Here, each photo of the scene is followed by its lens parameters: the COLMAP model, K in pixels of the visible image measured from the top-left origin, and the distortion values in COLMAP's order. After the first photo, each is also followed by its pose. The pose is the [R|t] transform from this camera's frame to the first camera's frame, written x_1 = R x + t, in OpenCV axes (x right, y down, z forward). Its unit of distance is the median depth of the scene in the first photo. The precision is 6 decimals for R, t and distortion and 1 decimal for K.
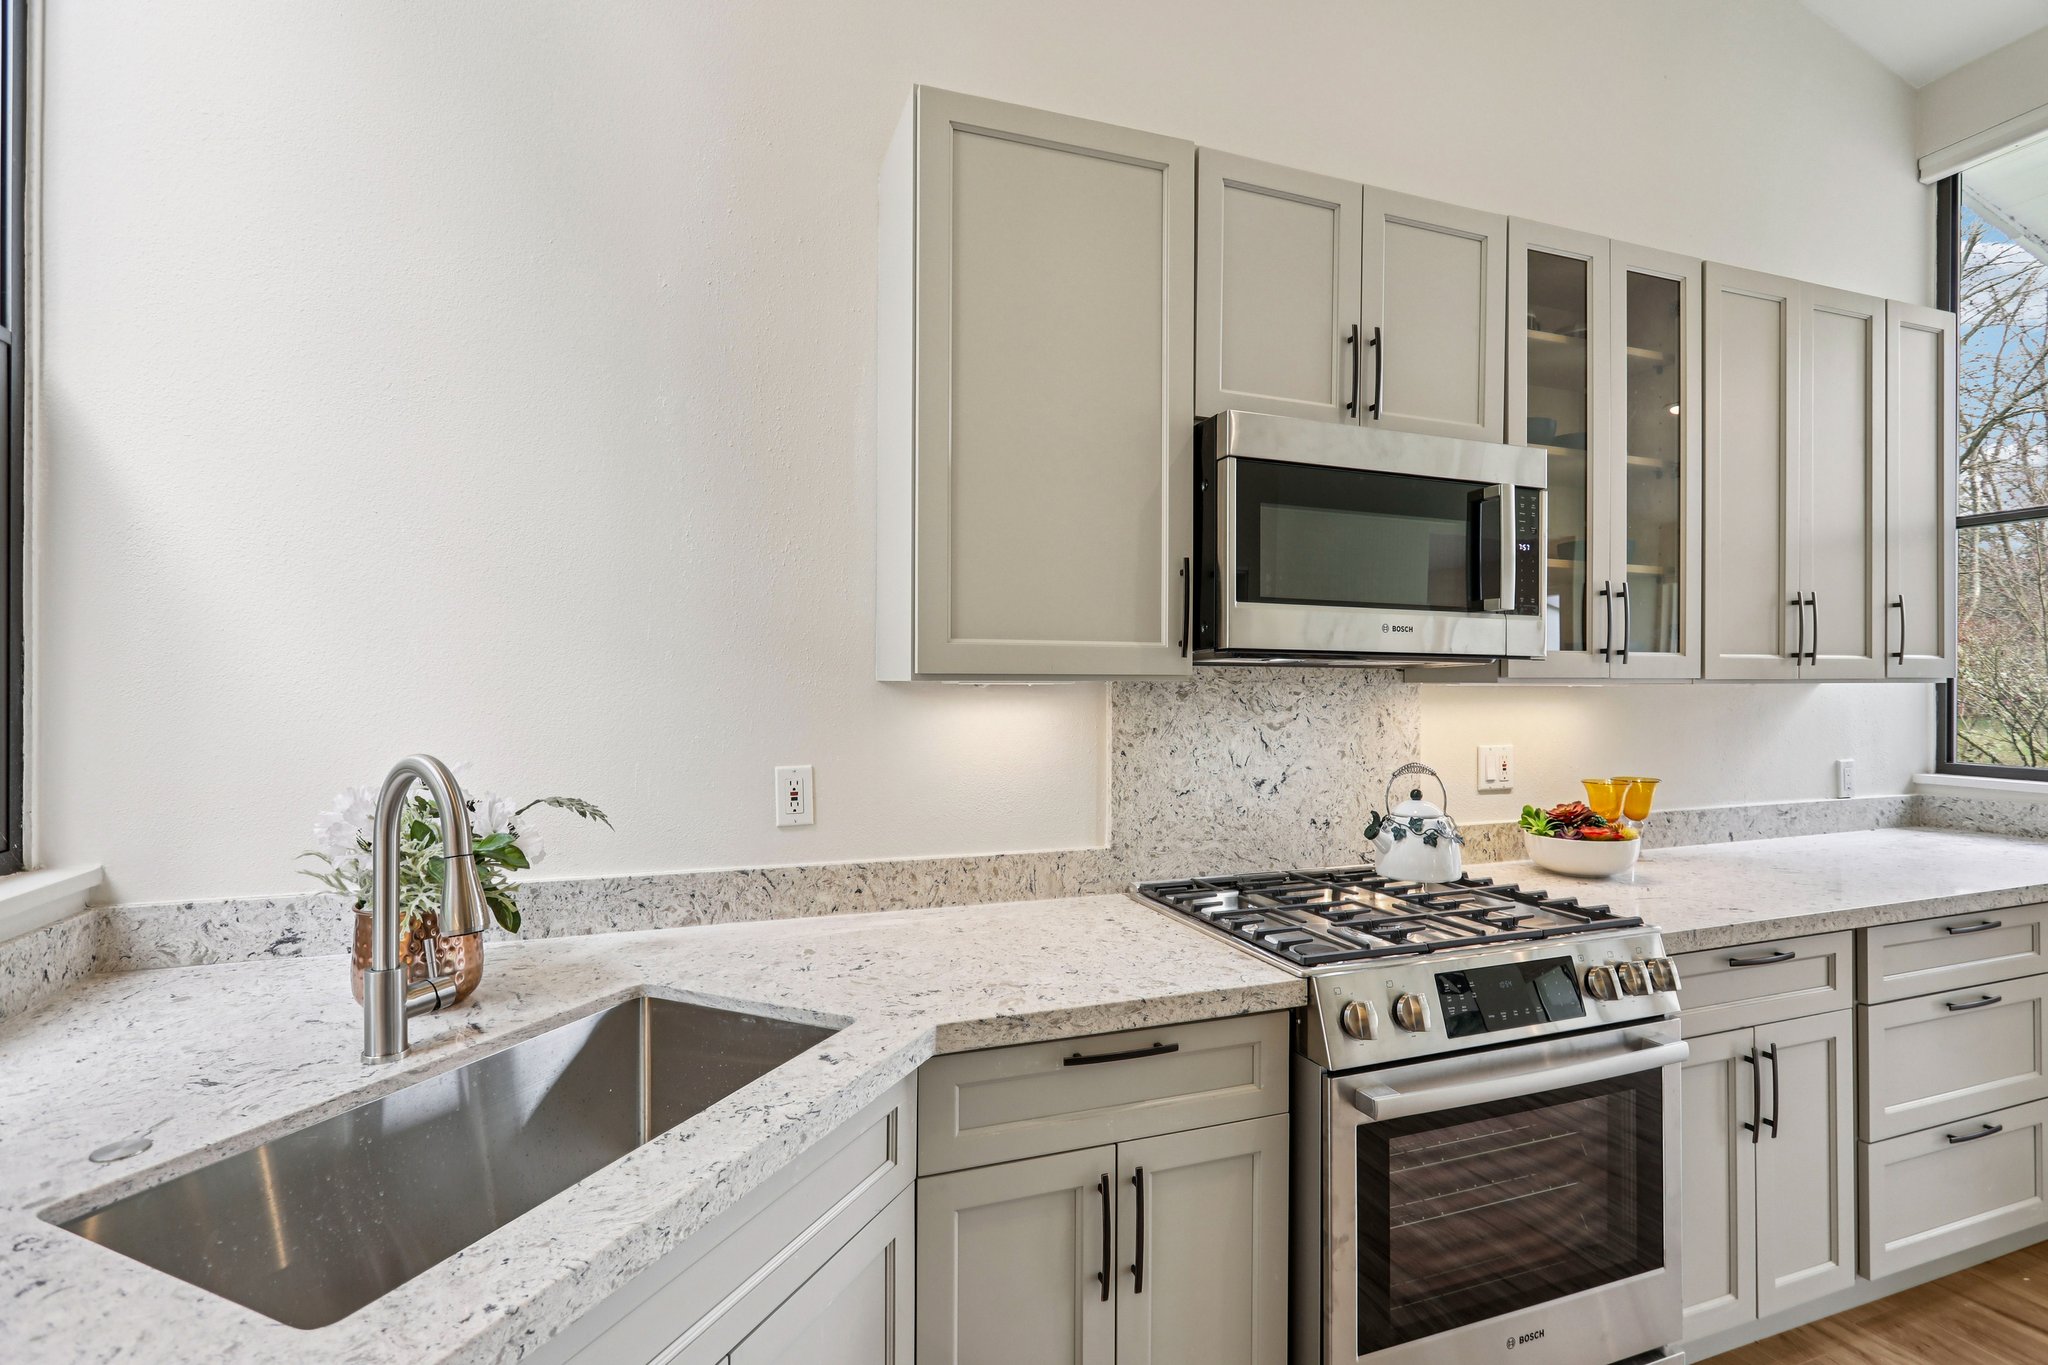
lens RADIAL K [[981.2, 0, 1024.8], [0, 981.2, 683.7], [0, 0, 1]] dist [0.002902, -0.000137]
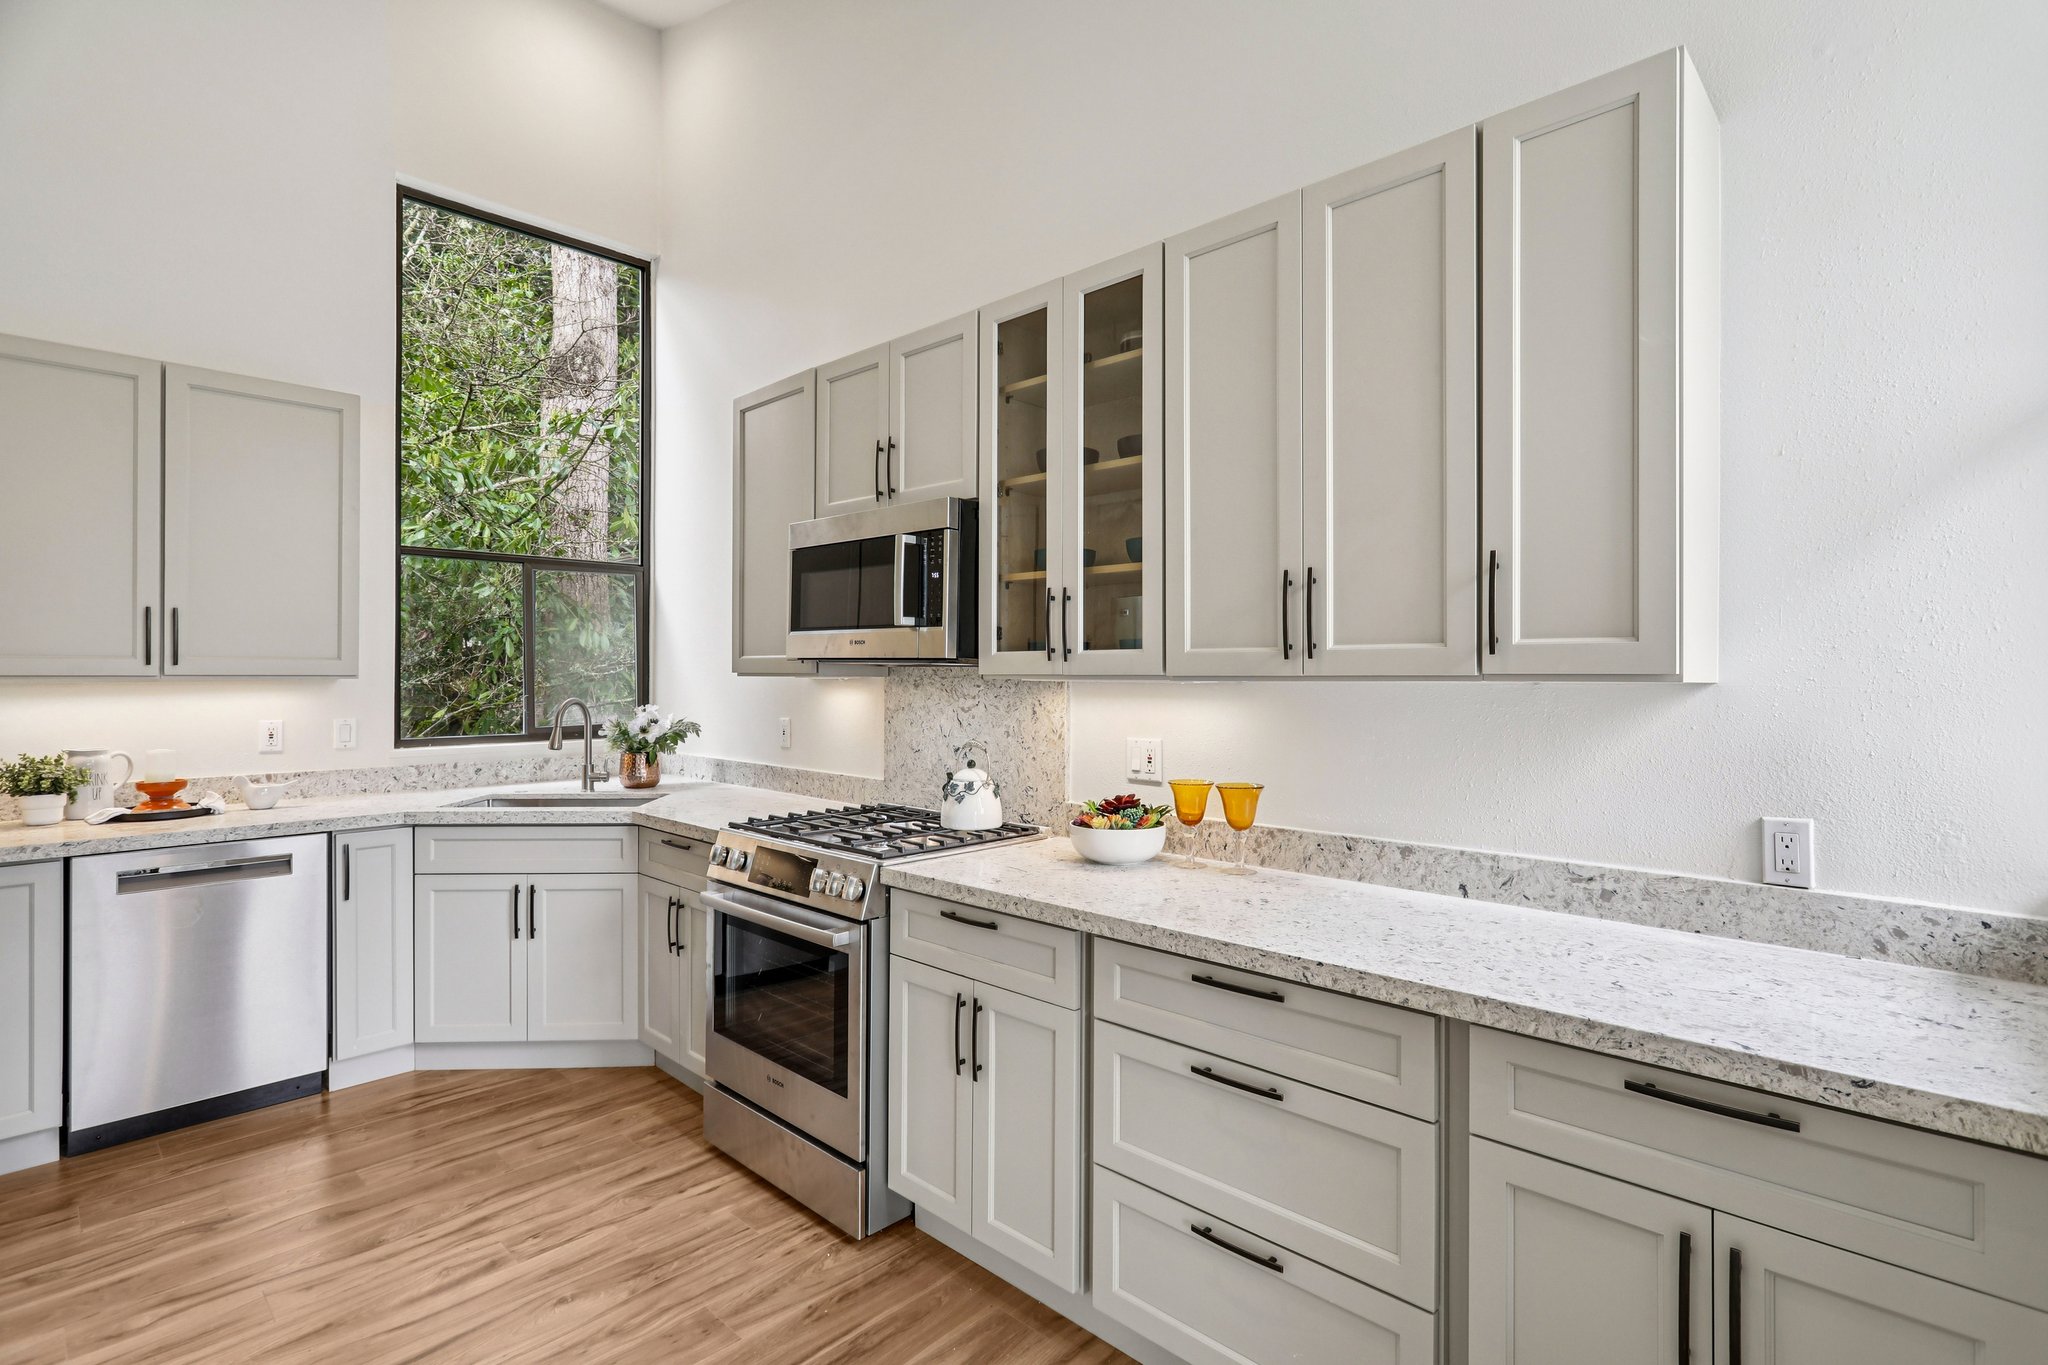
lens RADIAL K [[981.2, 0, 1023.6], [0, 981.2, 673.8], [0, 0, 1]] dist [0.002902, -0.000137]
pose [[0.430746, -0.000969, -0.902473, 1.581157], [-0.005095, 0.999981, -0.003506, -0.002905], [0.902459, 0.006109, 0.430733, 0.491221]]
